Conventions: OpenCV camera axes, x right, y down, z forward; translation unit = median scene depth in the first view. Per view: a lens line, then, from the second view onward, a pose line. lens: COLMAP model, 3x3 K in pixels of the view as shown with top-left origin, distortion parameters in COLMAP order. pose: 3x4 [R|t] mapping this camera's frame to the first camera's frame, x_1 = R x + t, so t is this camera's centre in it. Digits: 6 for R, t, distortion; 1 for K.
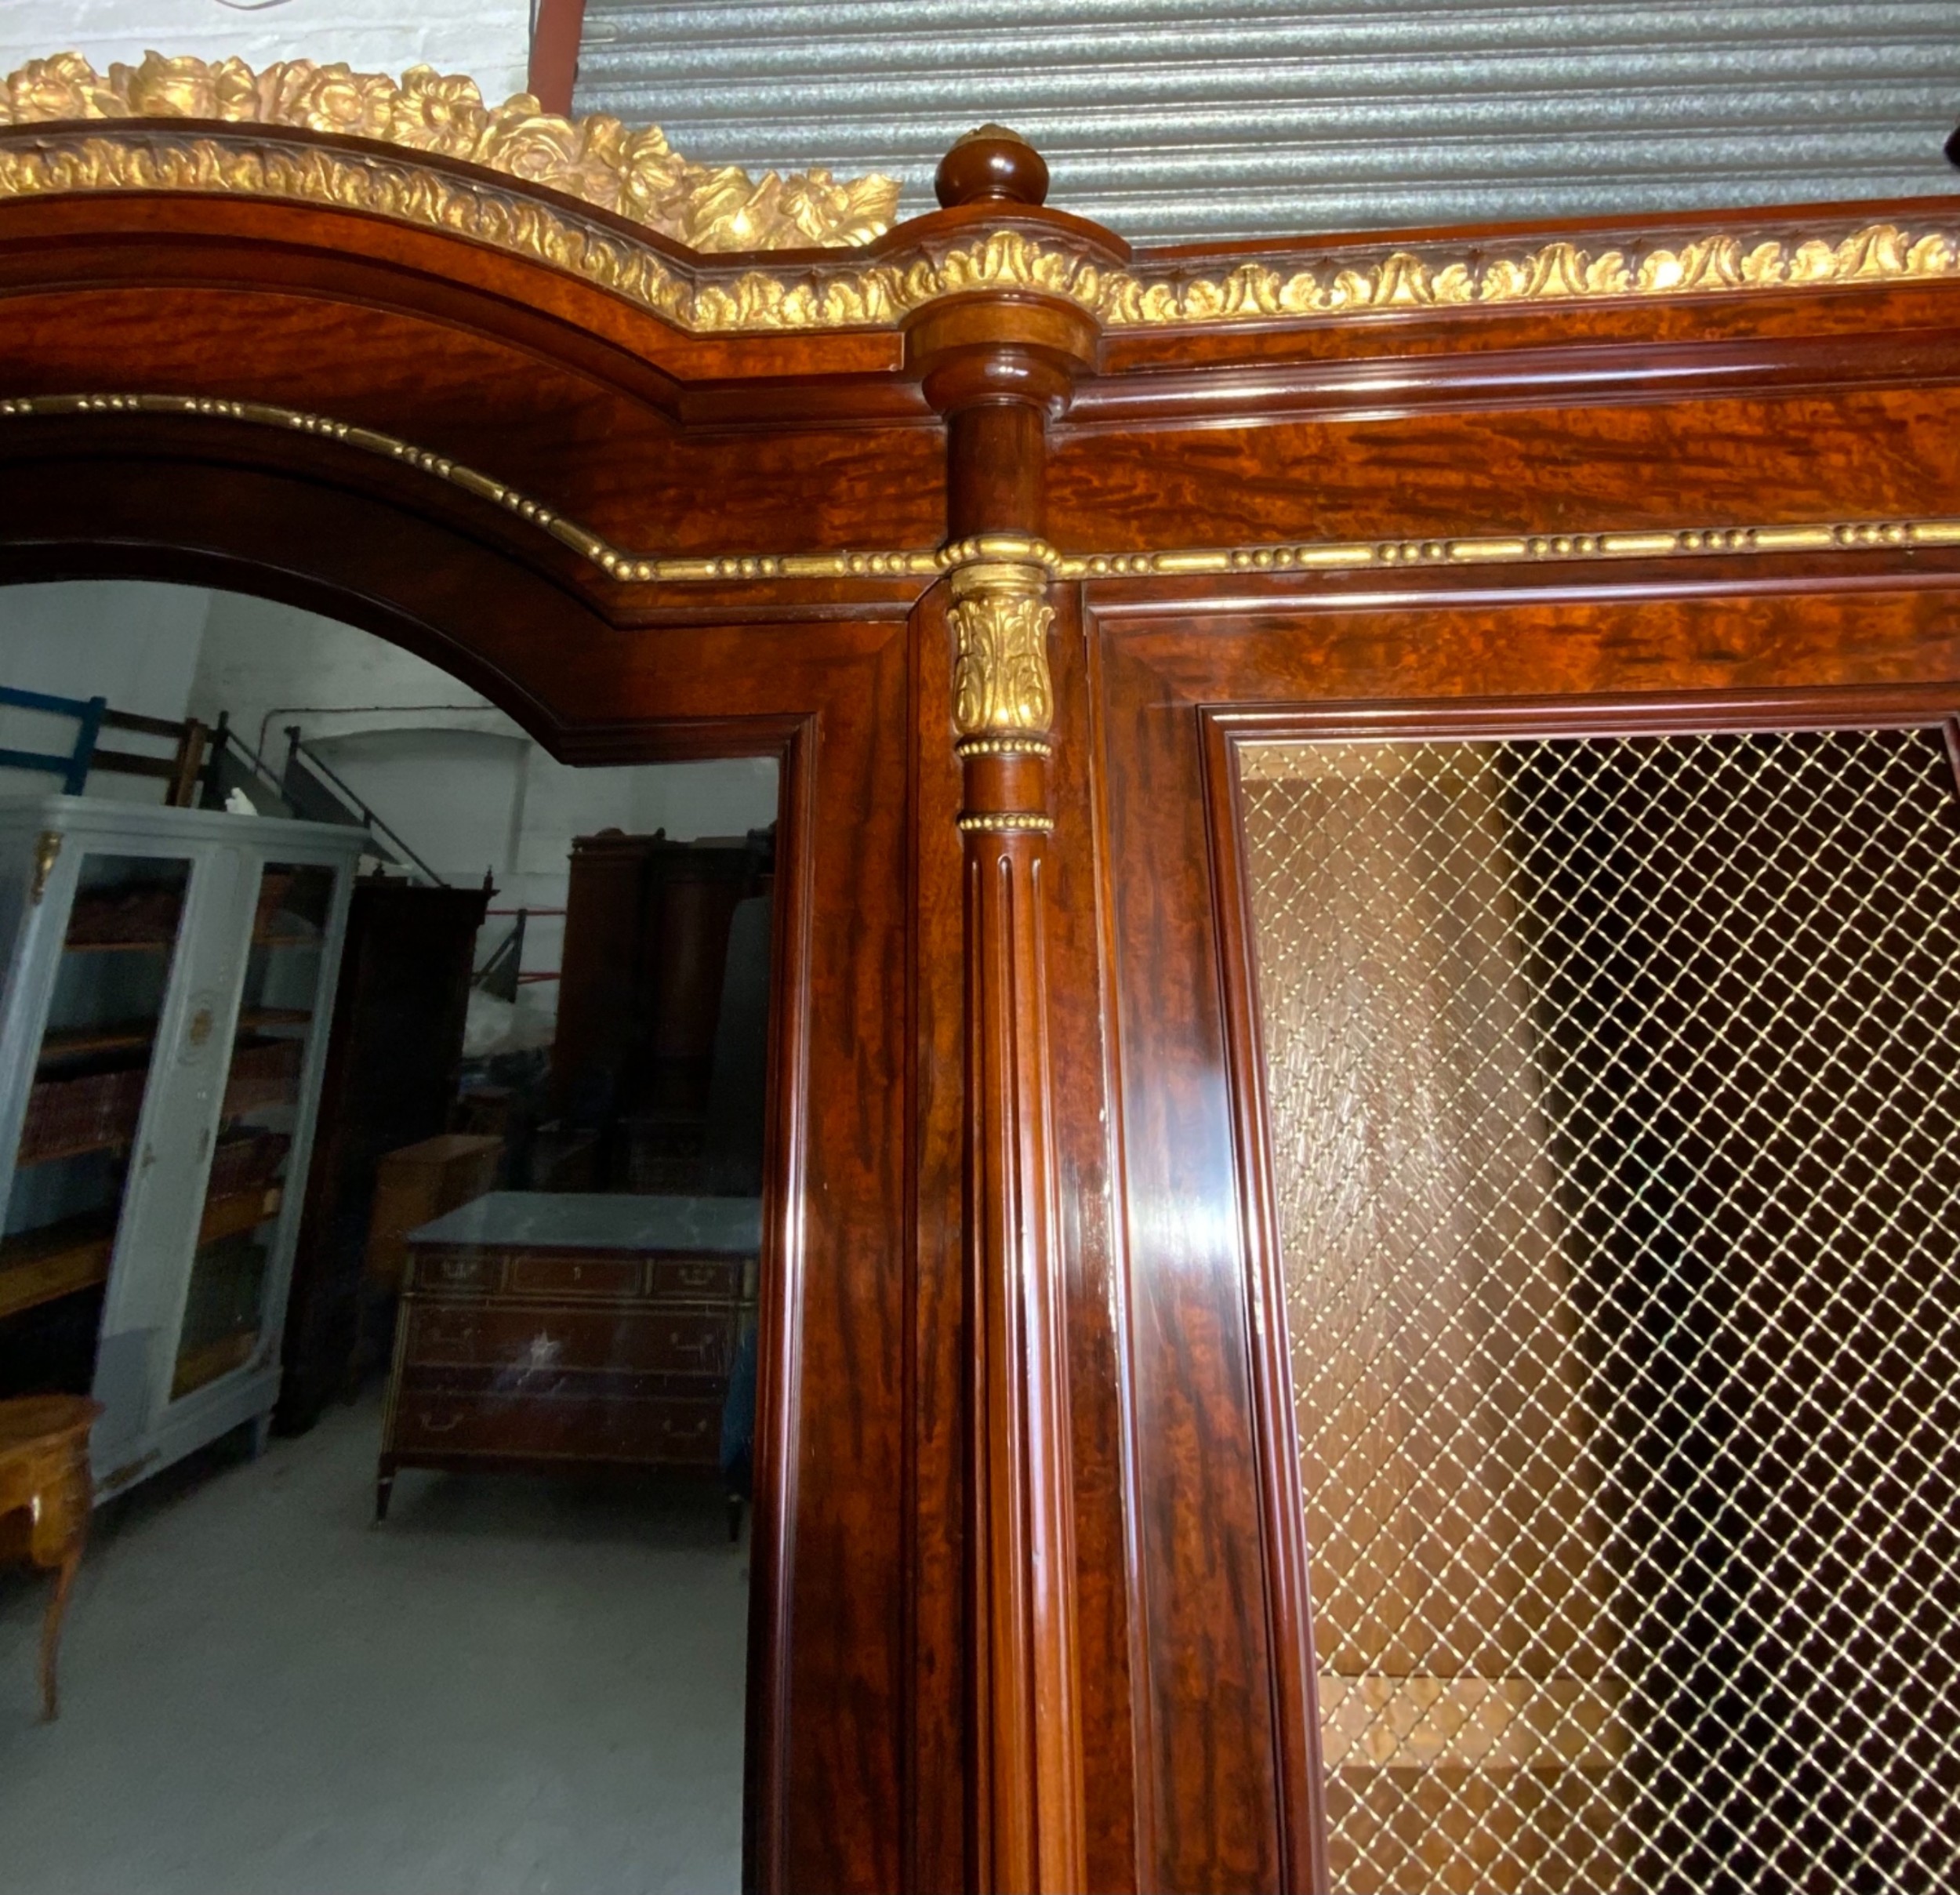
lens RADIAL K [[1073.0, 0, 987.2], [0, 1073.0, 578.2], [0, 0, 1]] dist [0.023722, -0.018334]
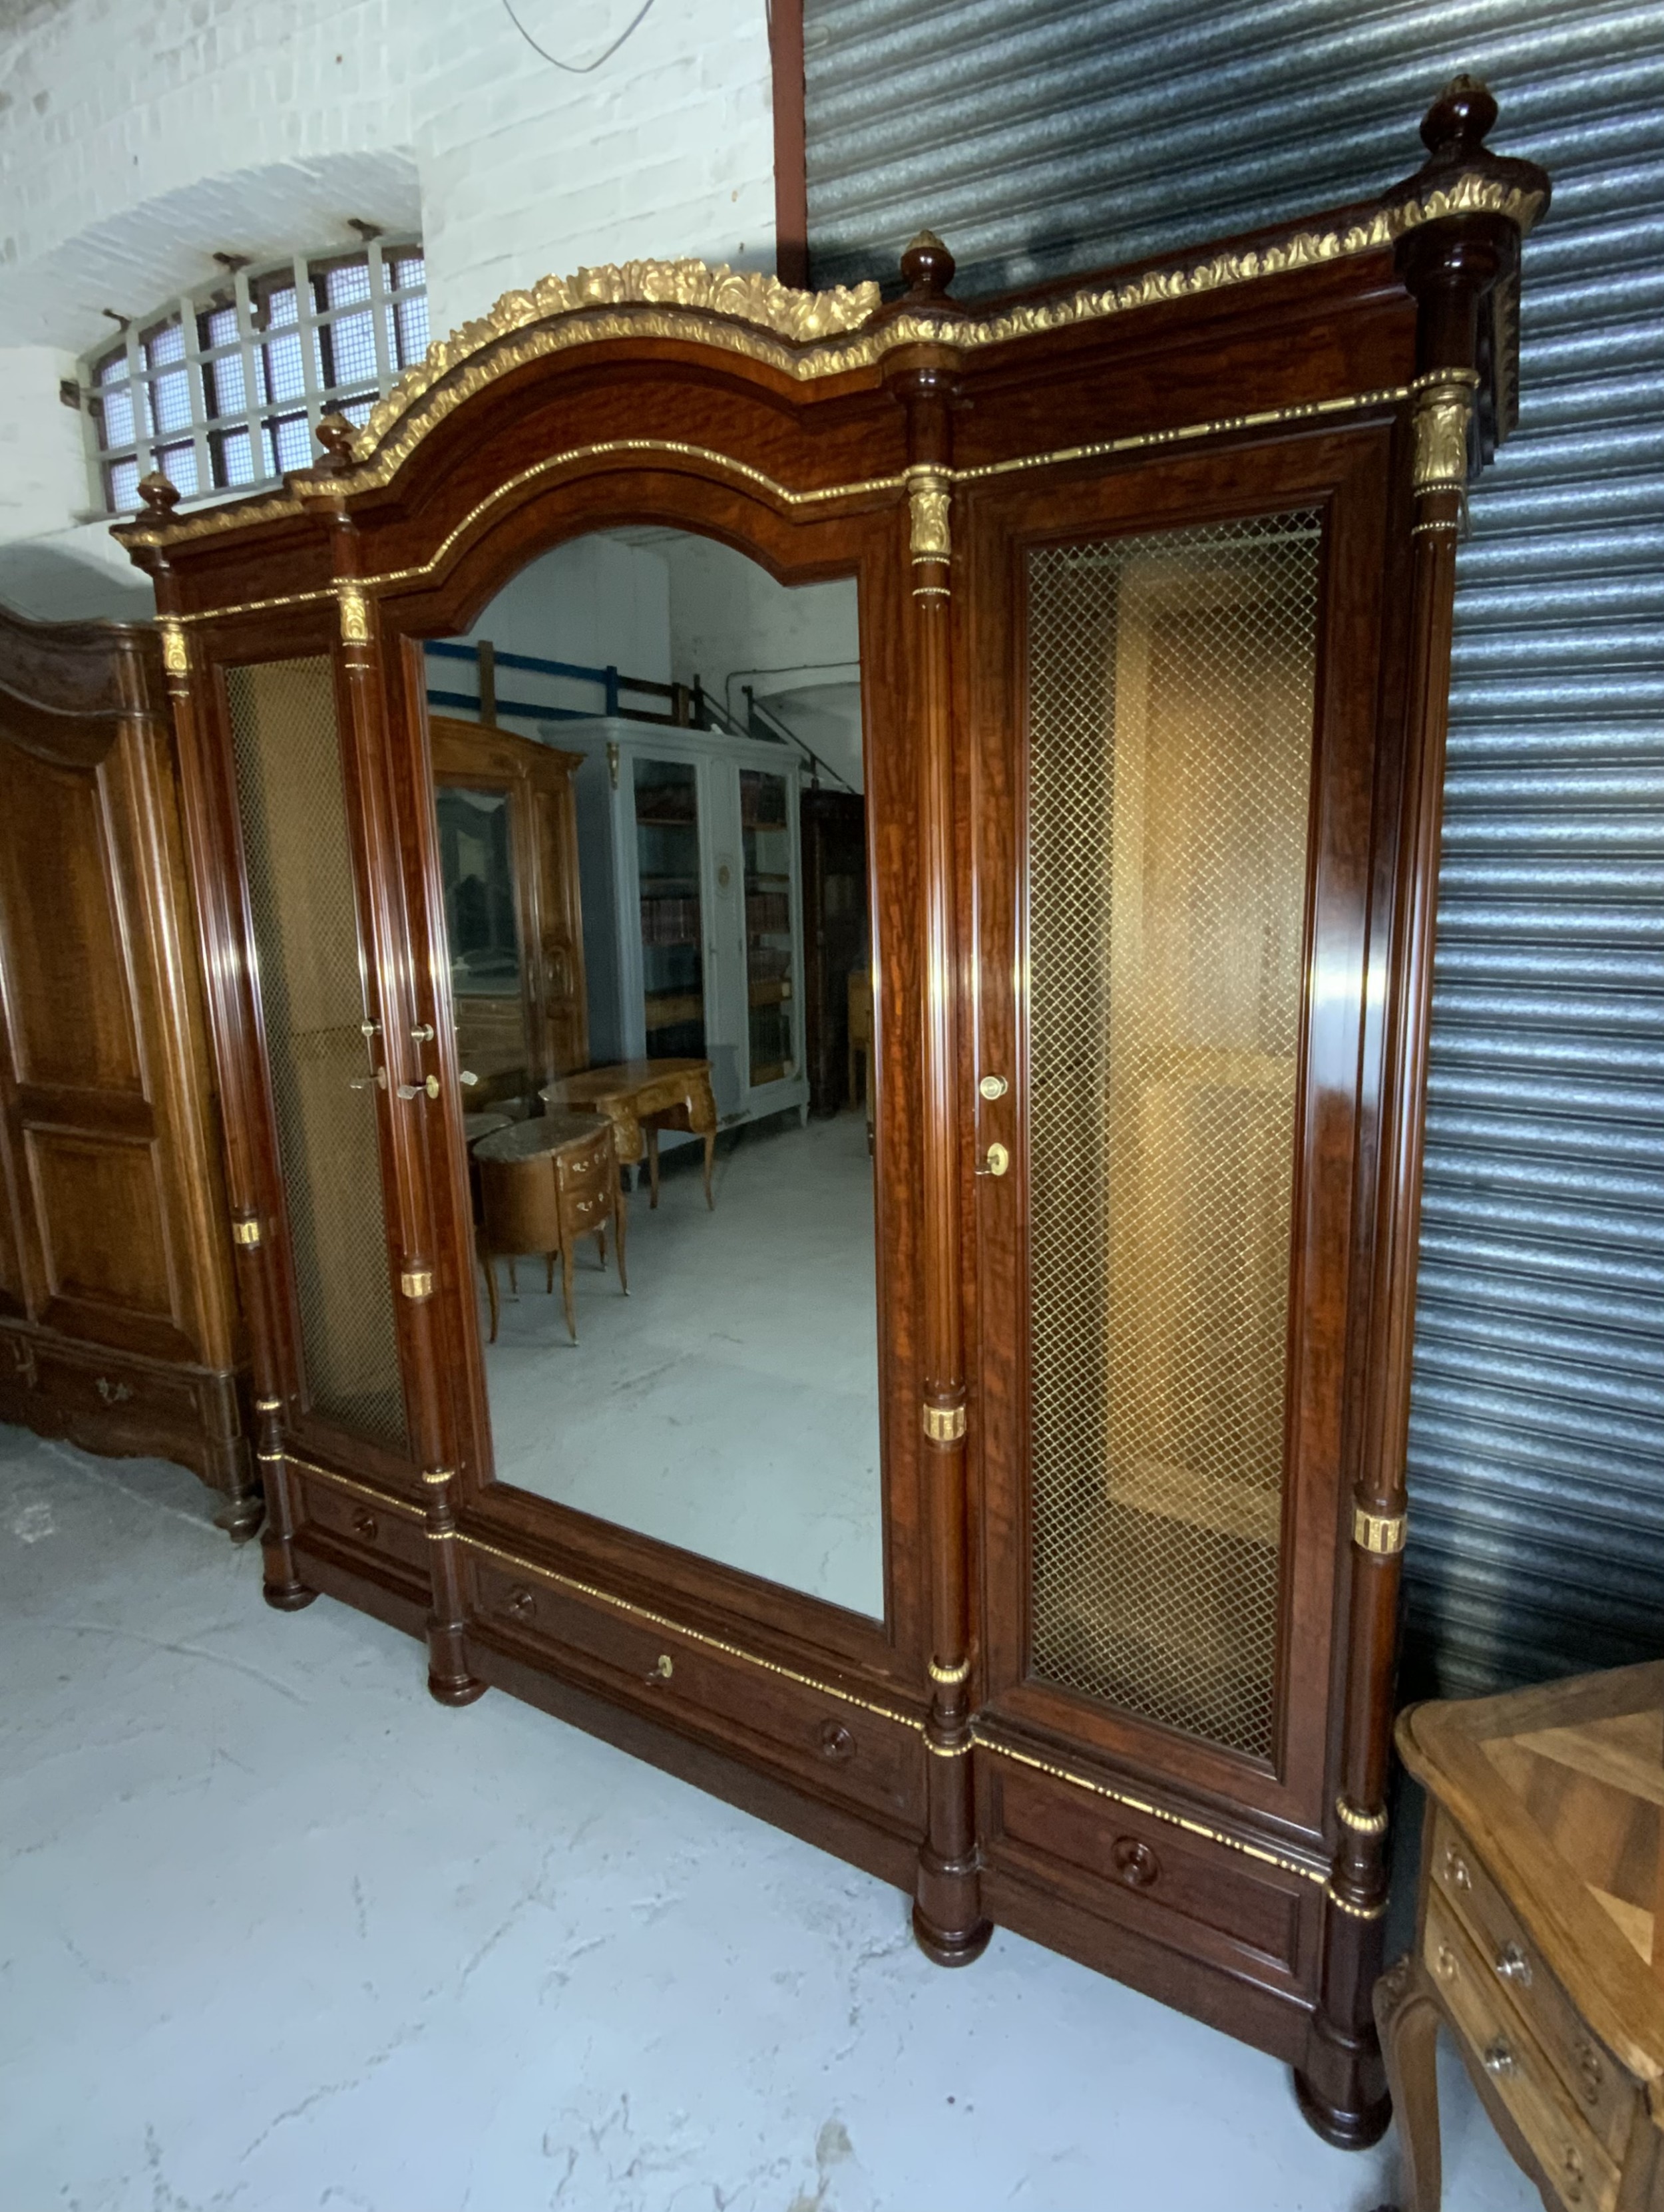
lens RADIAL K [[1064.4, 0, 967.4], [0, 1064.4, 1027.4], [0, 0, 1]] dist [-0.002199, -0.000282]
pose [[0.927722, 0.066883, -0.367230, 0.992905], [0.100265, 0.903008, 0.417760, 0.106198], [0.359553, -0.424386, 0.831035, -1.358602]]
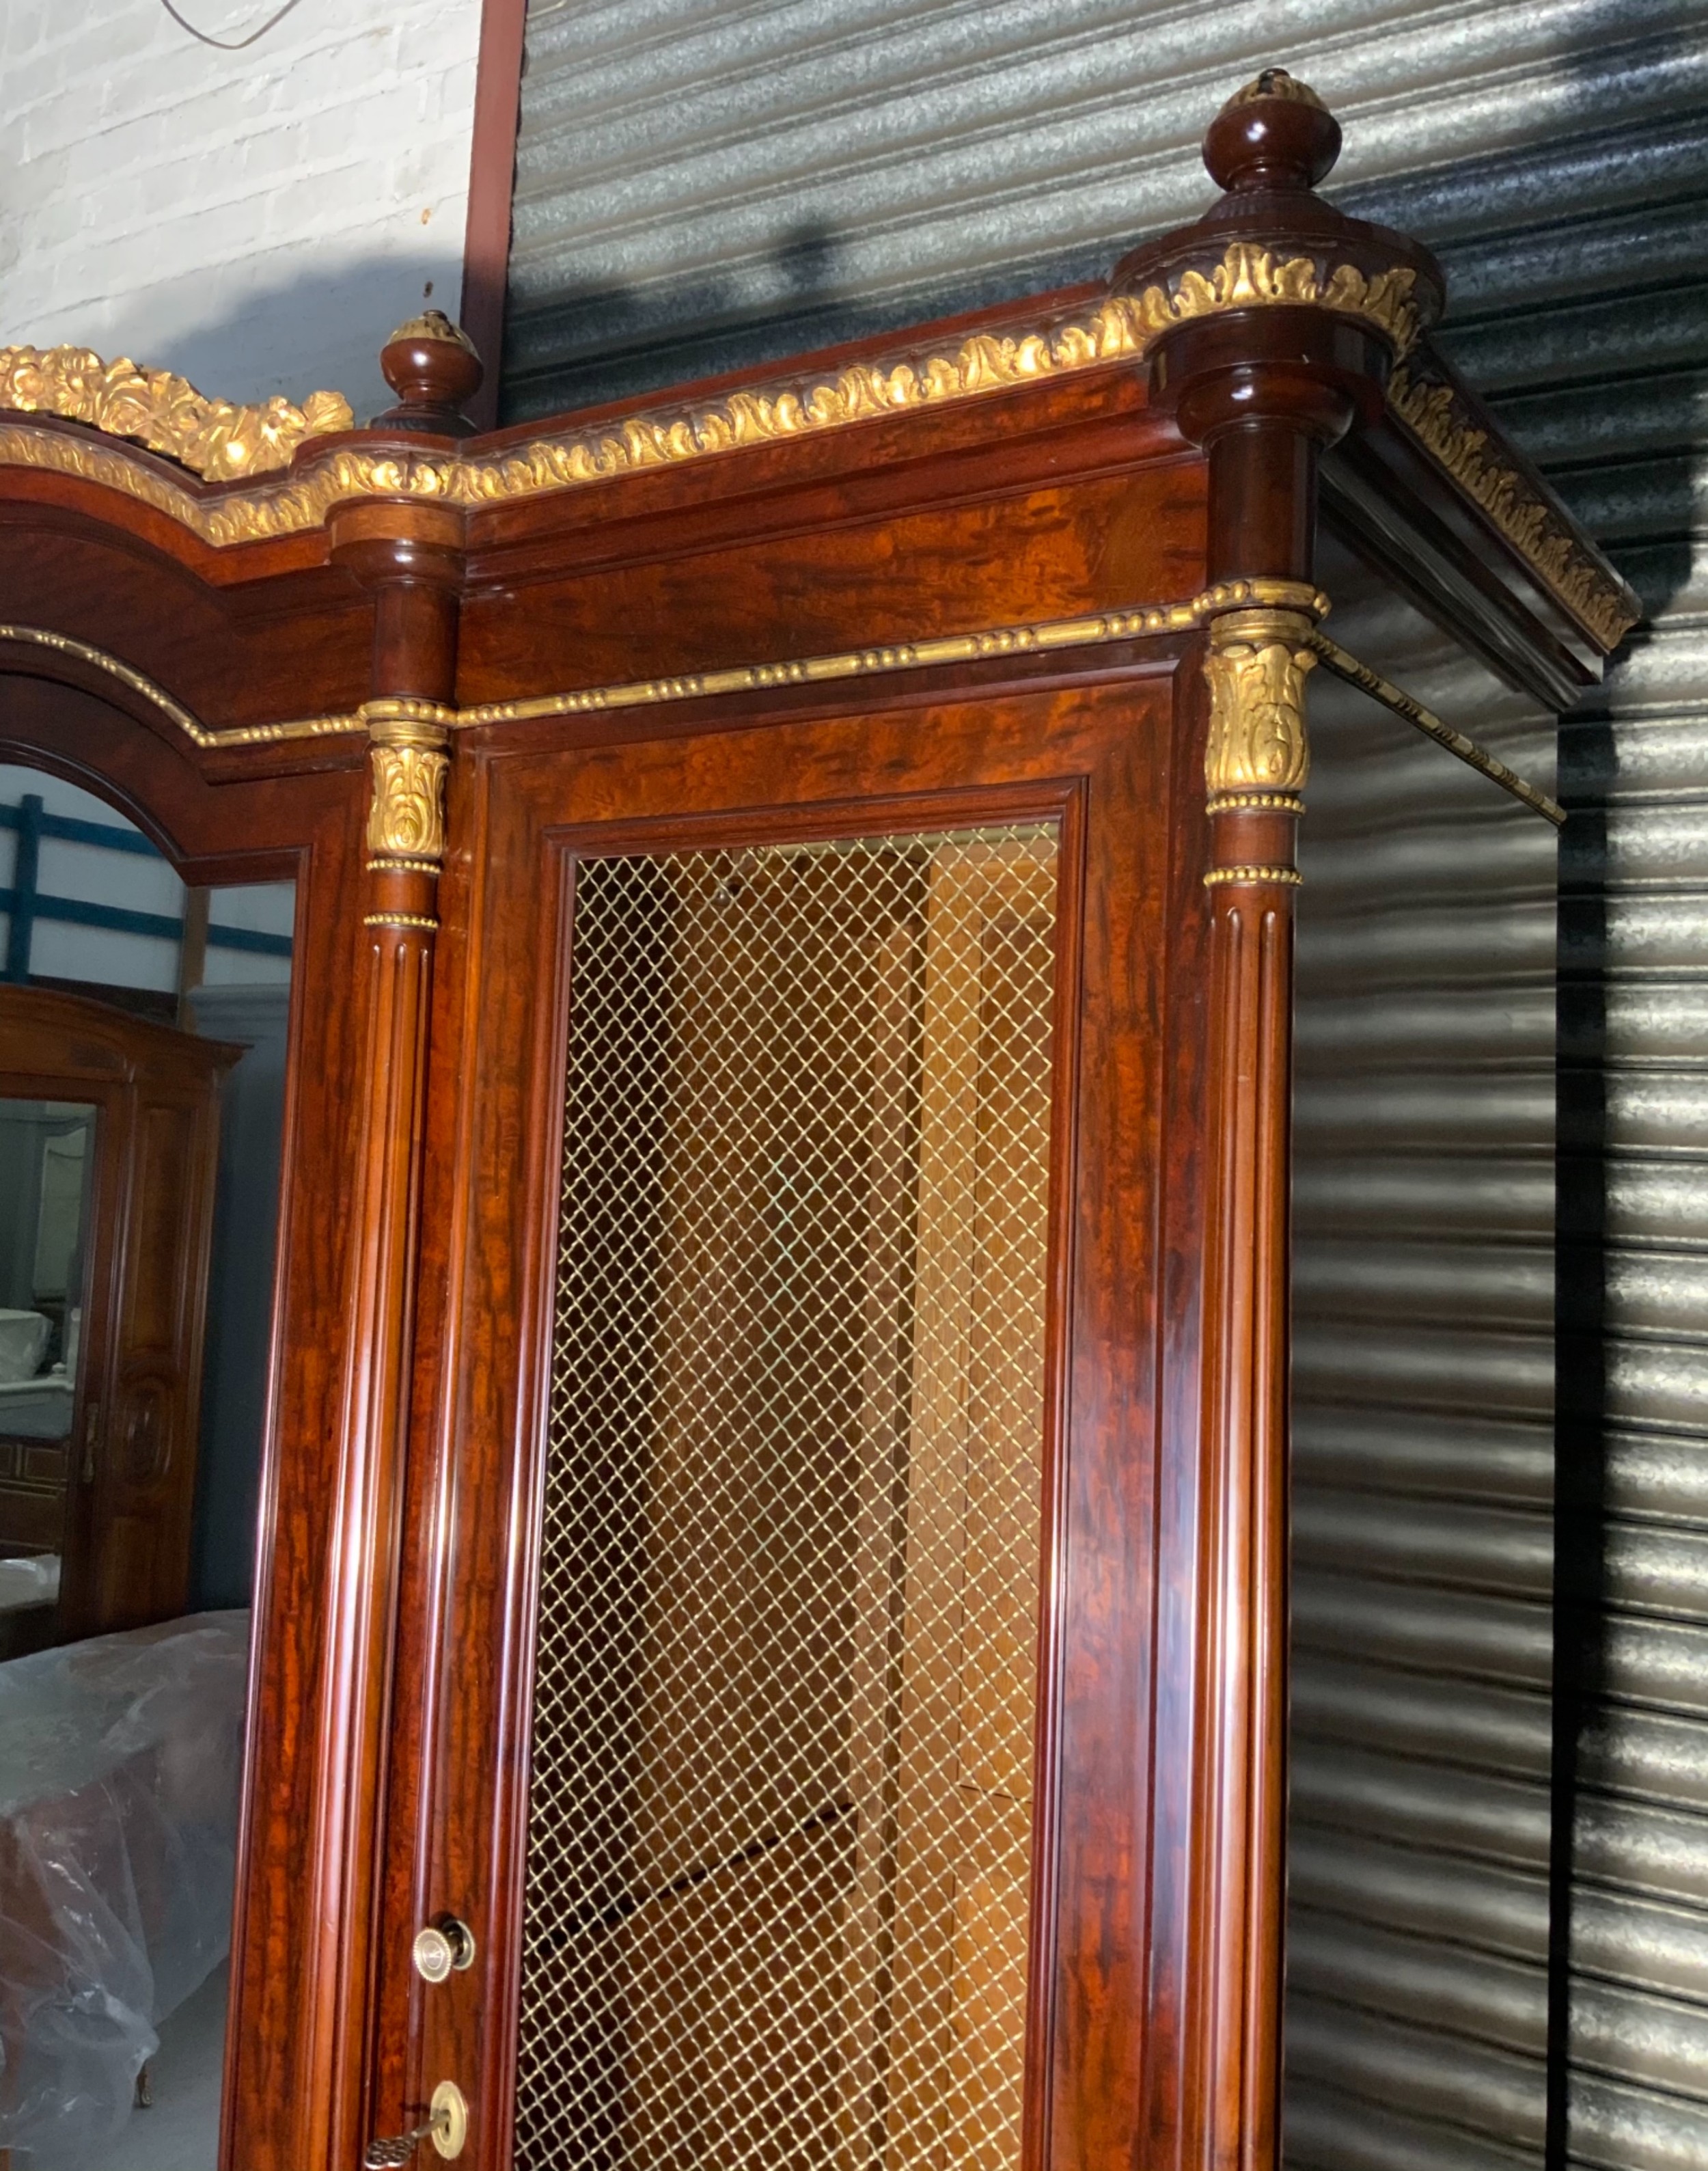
lens RADIAL K [[1890.1, 0, 857.3], [0, 1890.1, 1019.5], [0, 0, 1]] dist [0.111964, -0.209590]
pose [[0.878341, 0.010098, -0.477927, 1.487160], [0.083241, 0.981272, 0.173716, -0.011159], [0.470731, -0.192365, 0.861051, -0.700935]]
